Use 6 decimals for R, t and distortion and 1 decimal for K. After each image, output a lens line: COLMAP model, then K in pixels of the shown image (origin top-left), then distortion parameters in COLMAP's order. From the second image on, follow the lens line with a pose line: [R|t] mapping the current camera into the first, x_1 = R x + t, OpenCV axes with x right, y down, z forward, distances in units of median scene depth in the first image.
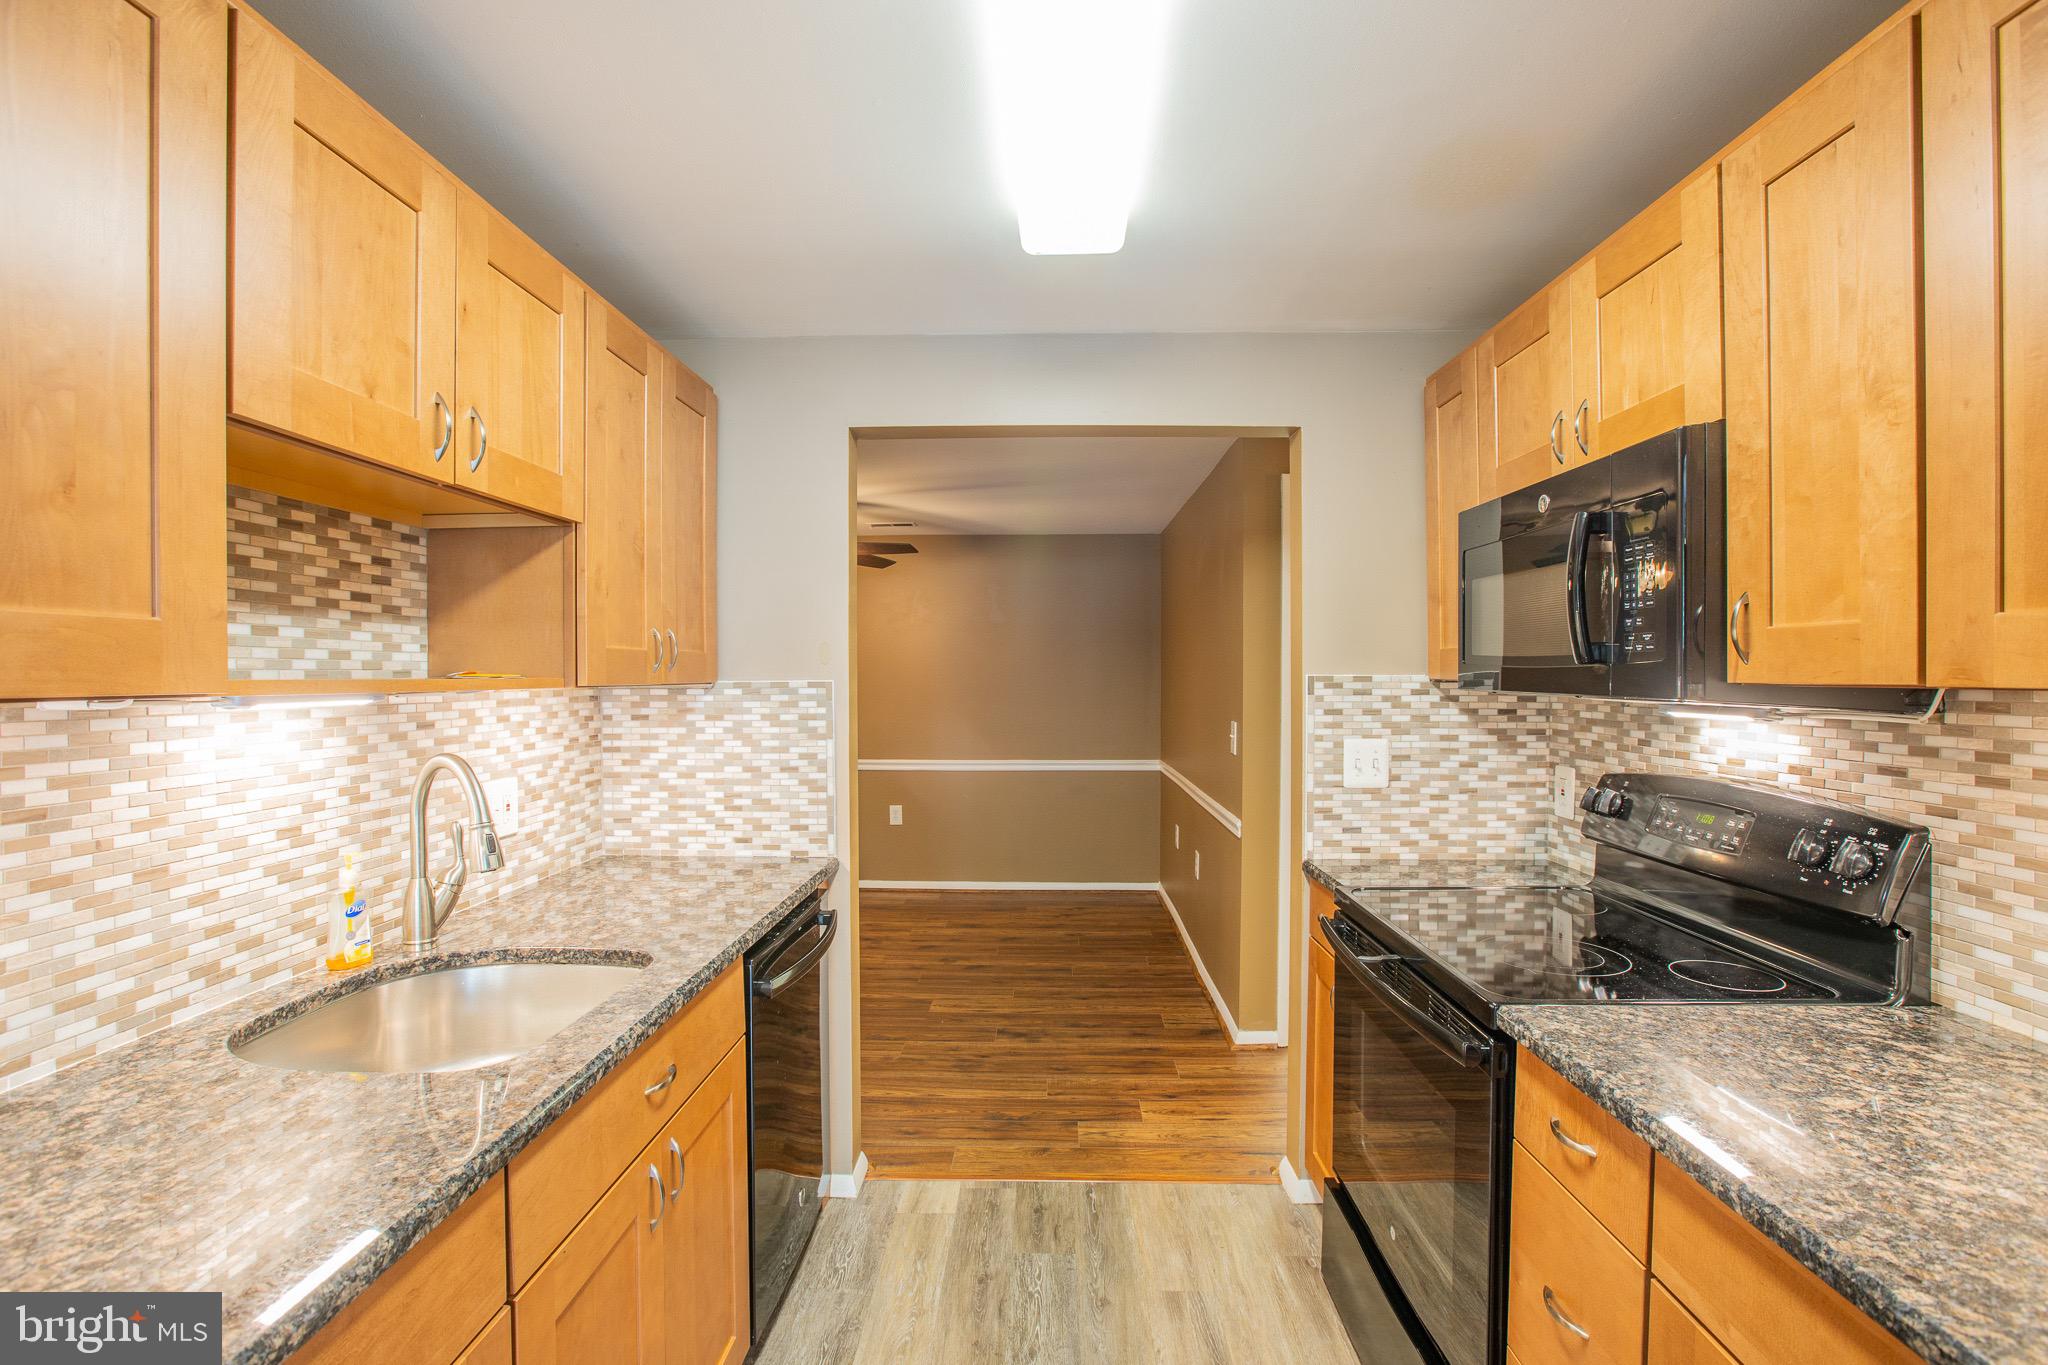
lens RADIAL K [[956.2, 0, 1044.2], [0, 956.2, 675.4], [0, 0, 1]] dist [-0.023828, 0.000330]
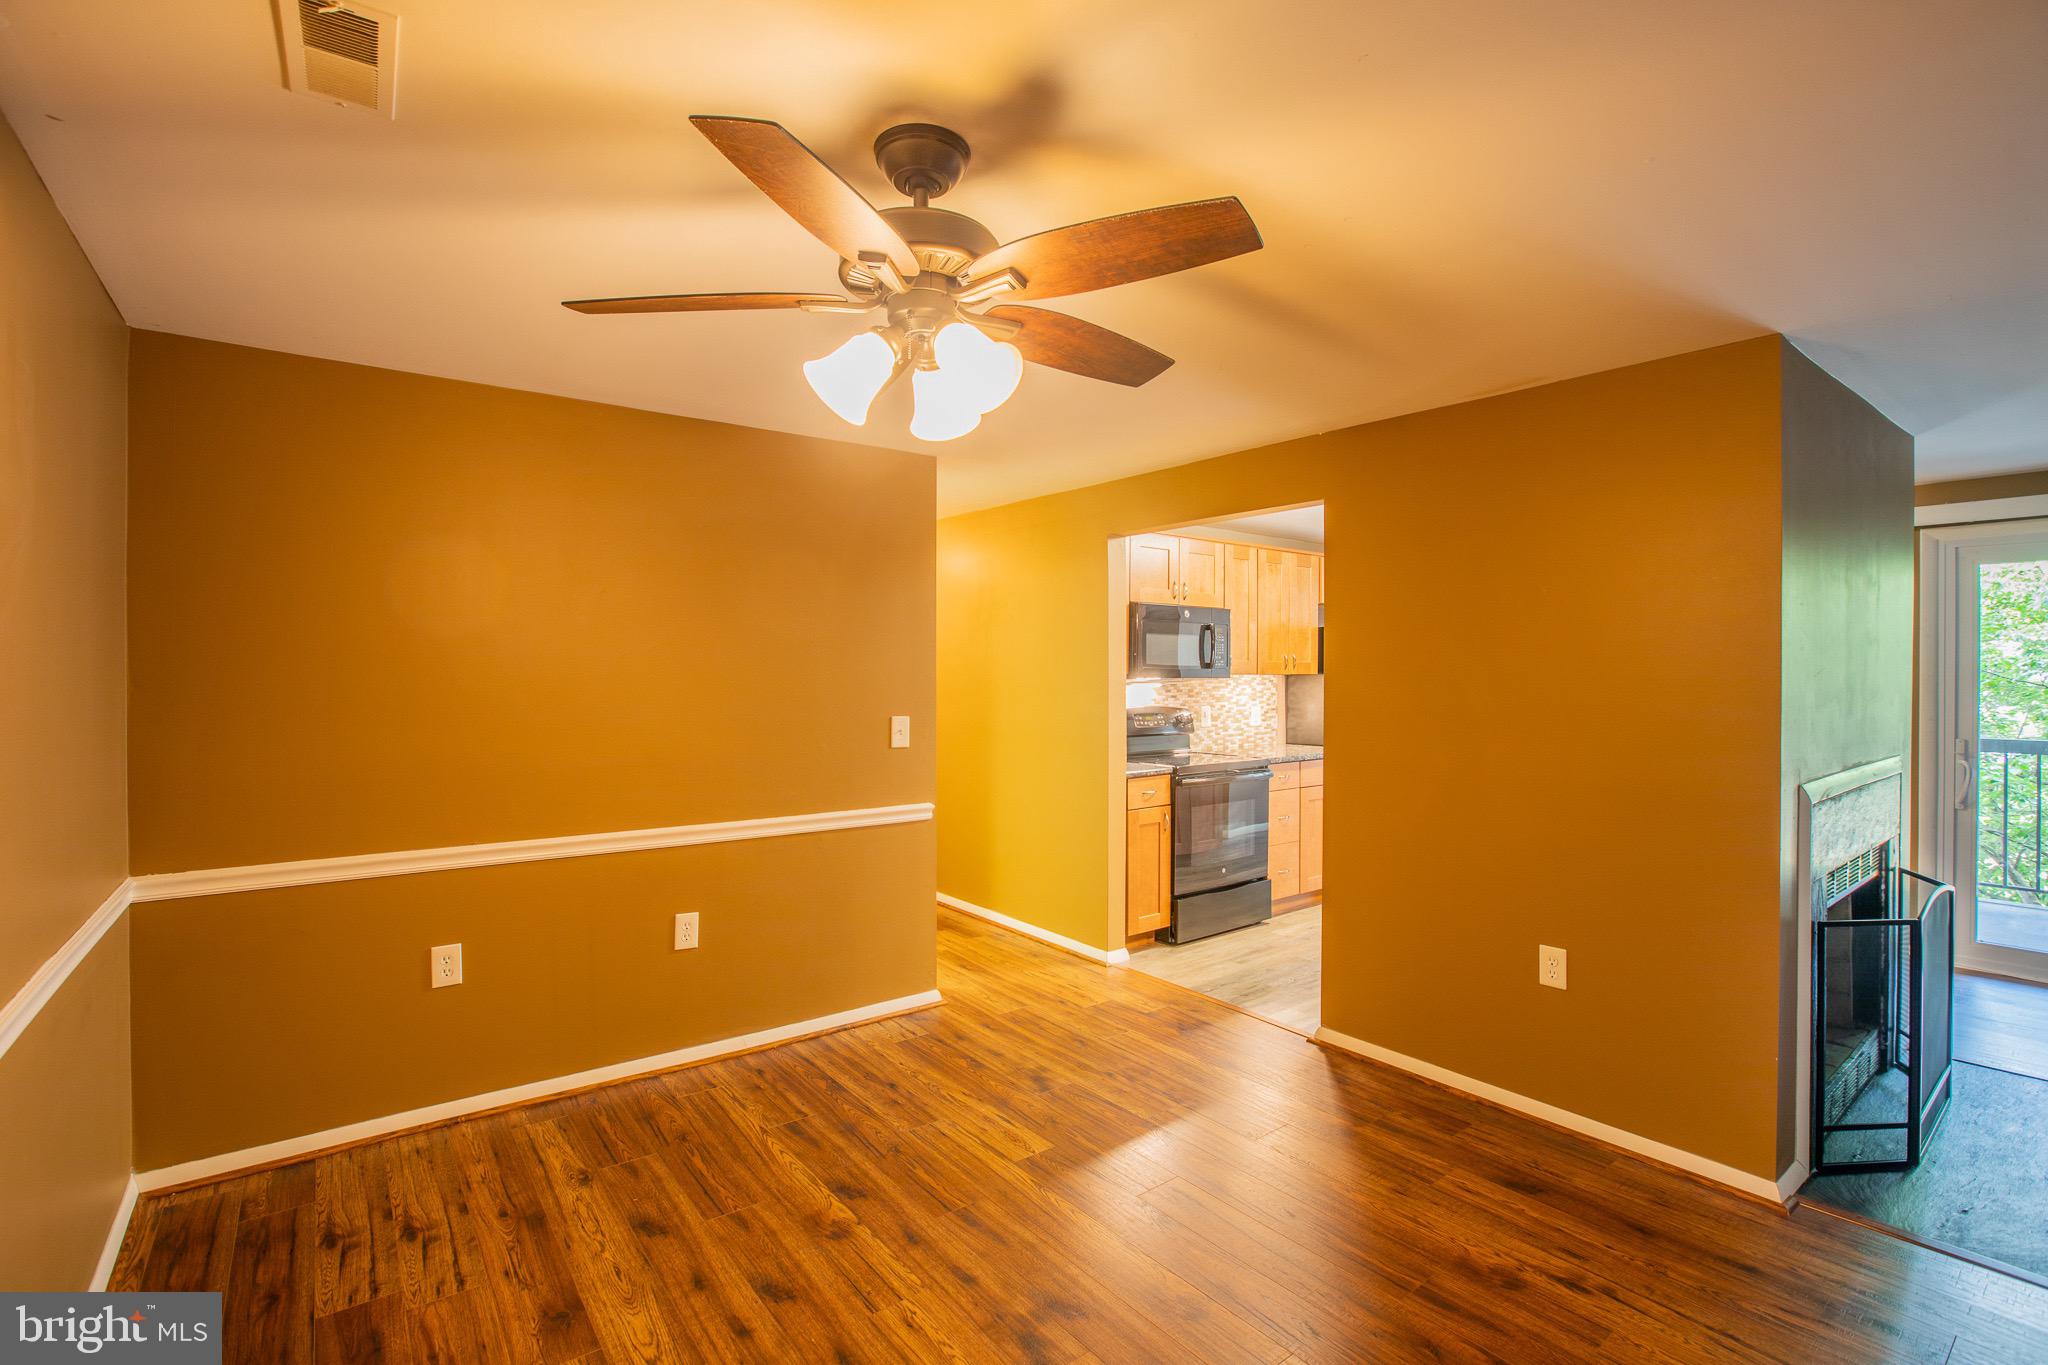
lens RADIAL K [[956.2, 0, 1044.2], [0, 956.2, 675.4], [0, 0, 1]] dist [-0.023828, 0.000330]
pose [[-0.646190, -0.001403, 0.763175, -1.773804], [-0.002046, 0.999998, 0.000106, 0.014908], [-0.763174, -0.001493, -0.646192, 3.974925]]
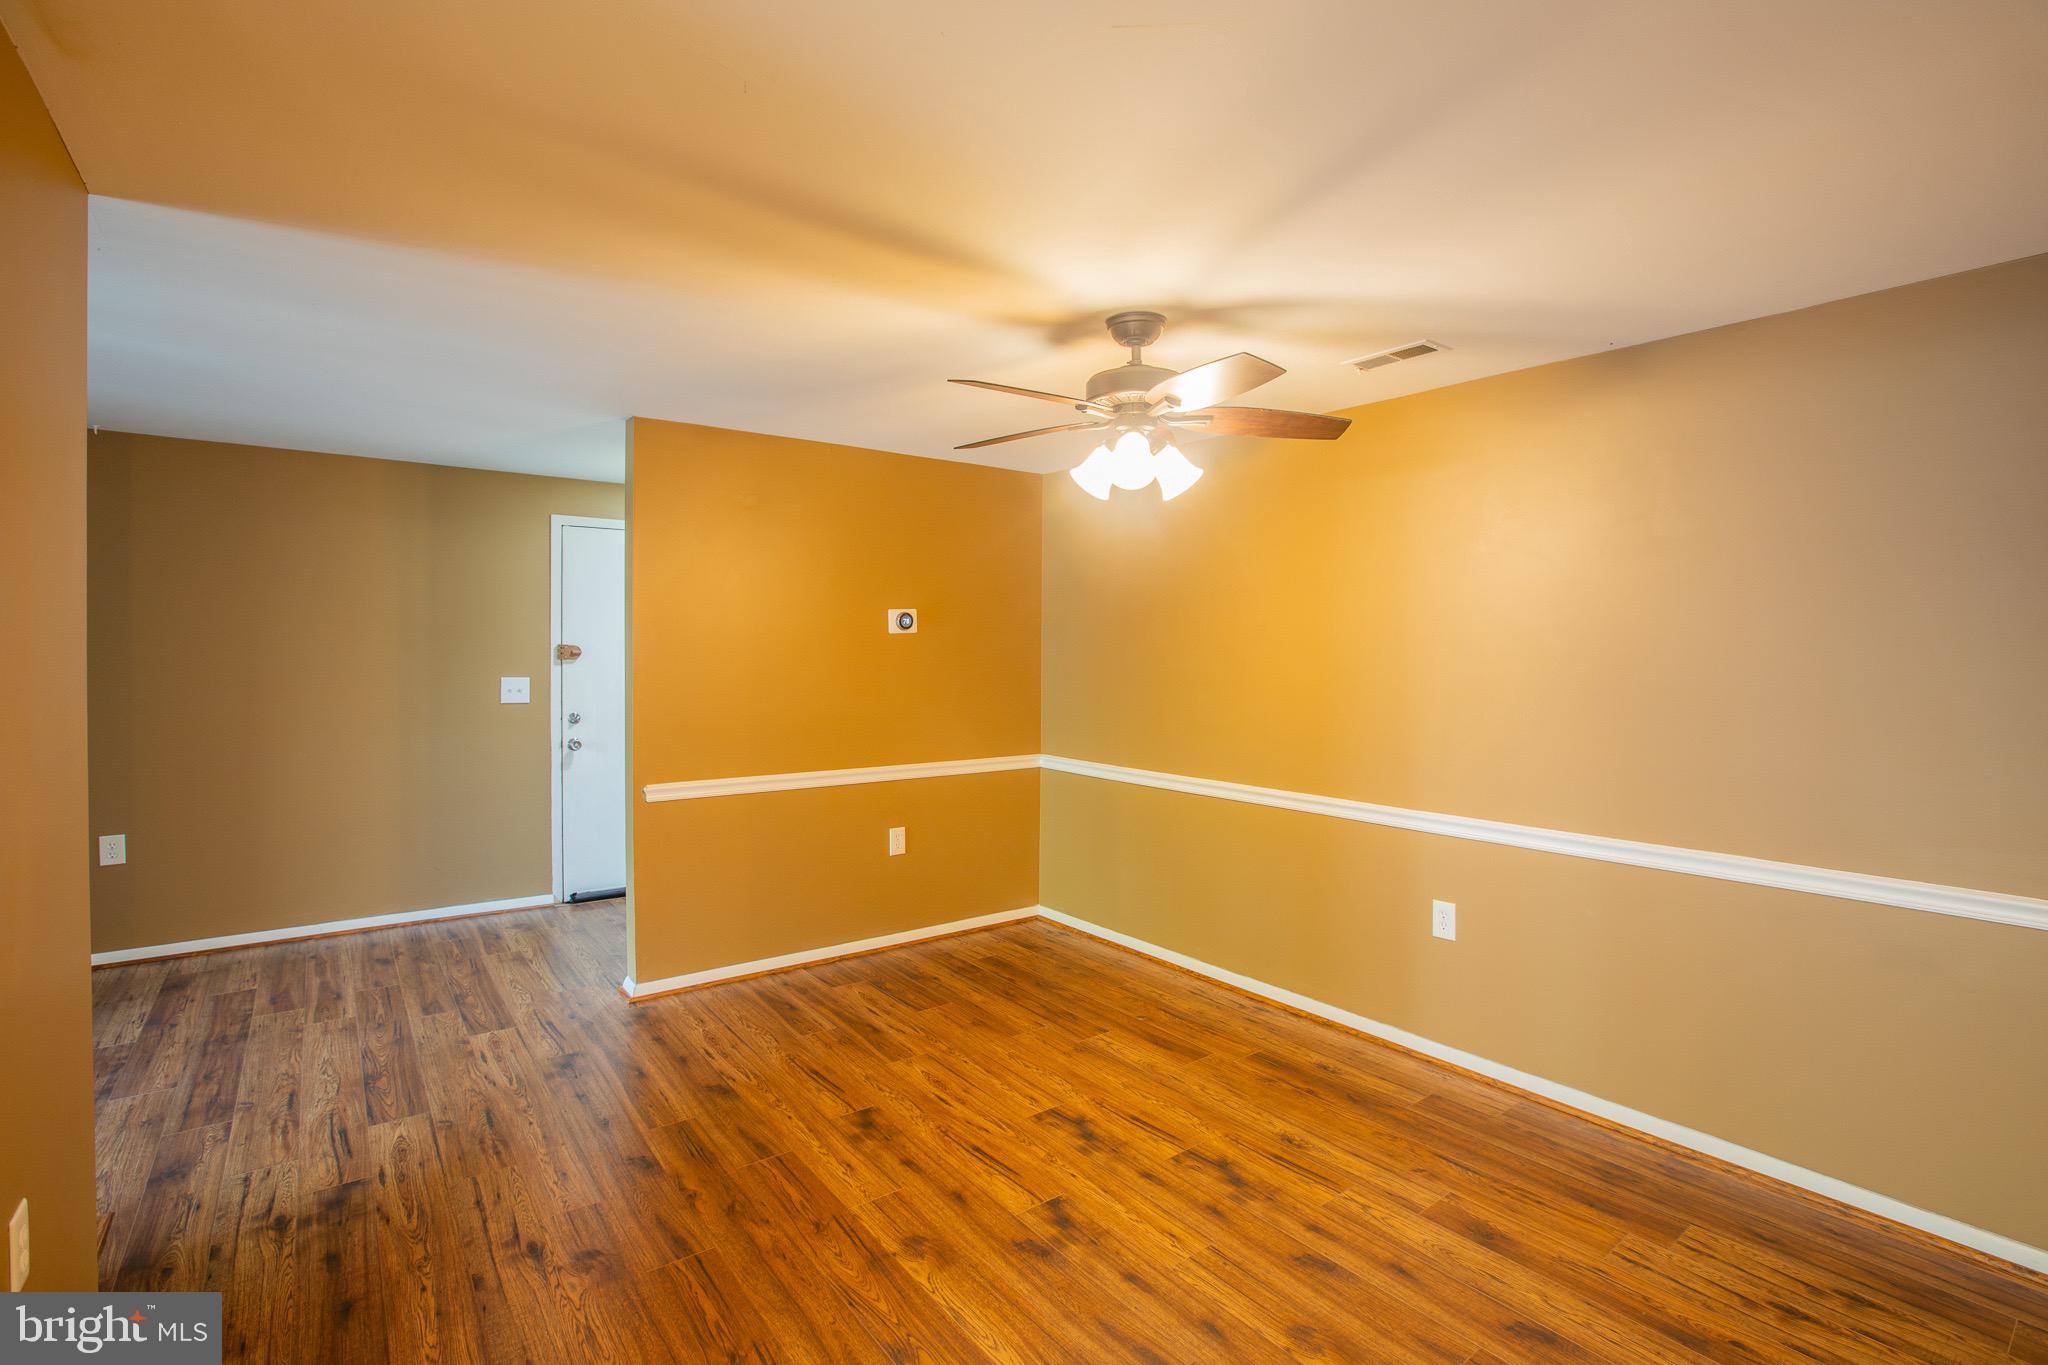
lens RADIAL K [[967.3, 0, 1013.6], [0, 967.3, 678.3], [0, 0, 1]] dist [-0.055348, 0.020651]
pose [[0.622393, 0.026794, -0.782246, 0.419769], [-0.005814, 0.999545, 0.029611, 0.005654], [0.782683, -0.013882, 0.622266, 2.085358]]
